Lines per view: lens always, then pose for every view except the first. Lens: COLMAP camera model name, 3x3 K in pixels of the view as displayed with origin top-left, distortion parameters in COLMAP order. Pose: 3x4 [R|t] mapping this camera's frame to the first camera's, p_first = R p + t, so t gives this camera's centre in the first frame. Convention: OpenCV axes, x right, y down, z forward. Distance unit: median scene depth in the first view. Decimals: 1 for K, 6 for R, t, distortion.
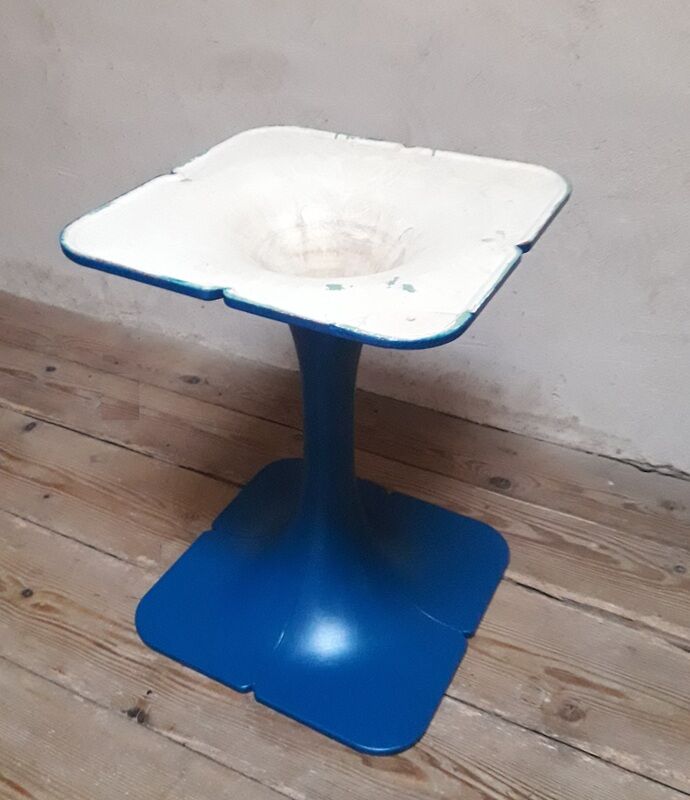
lens RADIAL K [[858.6, 0, 302.5], [0, 858.6, 366.5], [0, 0, 1]] dist [0.005525, 0.000000]
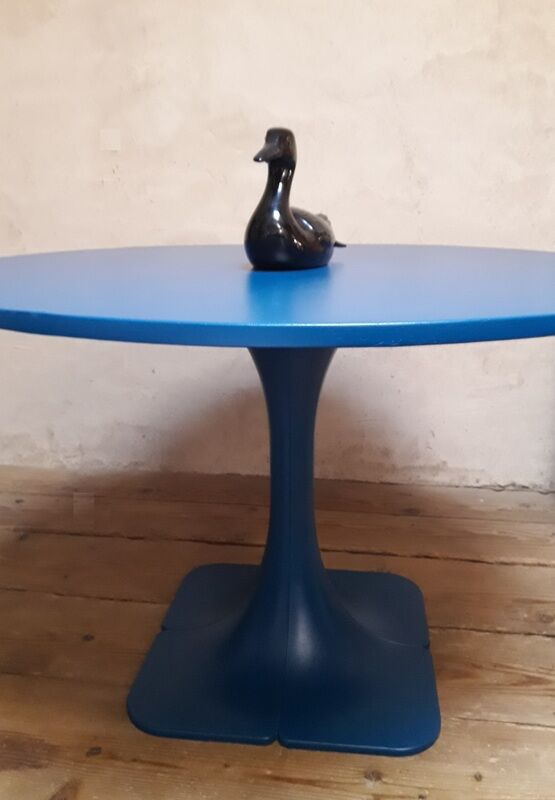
lens RADIAL K [[679.7, 0, 267.7], [0, 679.7, 381.8], [0, 0, 1]] dist [0.013291, -0.019907]
pose [[0.950552, -0.079598, 0.300191, -0.360479], [0.167720, 0.945092, -0.280485, 0.252954], [-0.261382, 0.316964, 0.911709, 0.017280]]
